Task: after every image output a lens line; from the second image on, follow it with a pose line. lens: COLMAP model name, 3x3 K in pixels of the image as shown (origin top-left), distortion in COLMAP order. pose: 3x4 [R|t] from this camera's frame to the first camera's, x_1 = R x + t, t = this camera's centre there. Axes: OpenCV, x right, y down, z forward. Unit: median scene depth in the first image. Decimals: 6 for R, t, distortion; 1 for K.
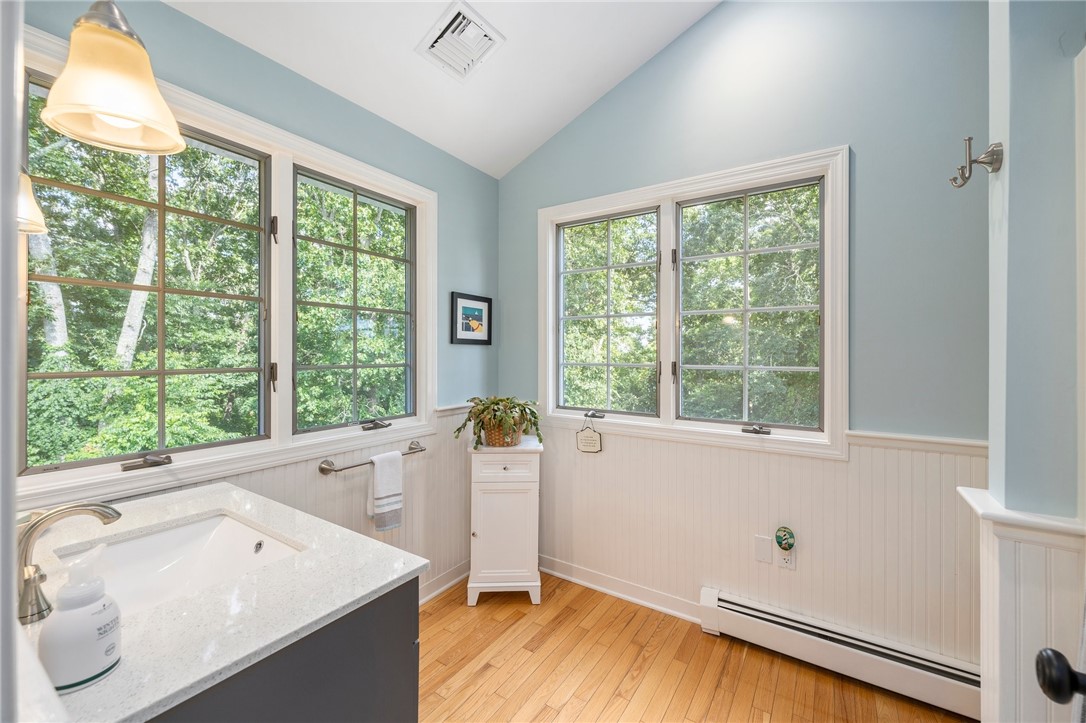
lens RADIAL K [[438.8, 0, 542.3], [0, 438.8, 358.3], [0, 0, 1]] dist [-0.000985, 0.000079]
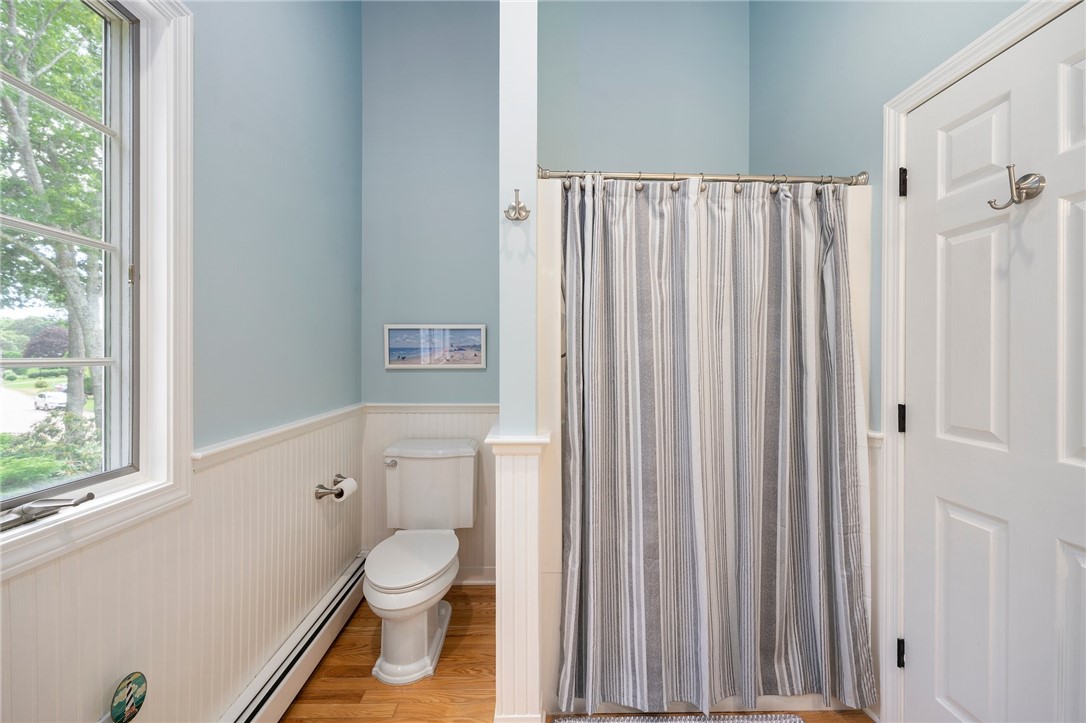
lens RADIAL K [[438.8, 0, 541.3], [0, 438.8, 353.7], [0, 0, 1]] dist [-0.000985, 0.000079]
pose [[-0.571678, -0.003815, 0.820469, -0.129905], [-0.002376, 0.999993, 0.002994, 0.012918], [-0.820475, -0.000237, -0.571683, 0.906406]]
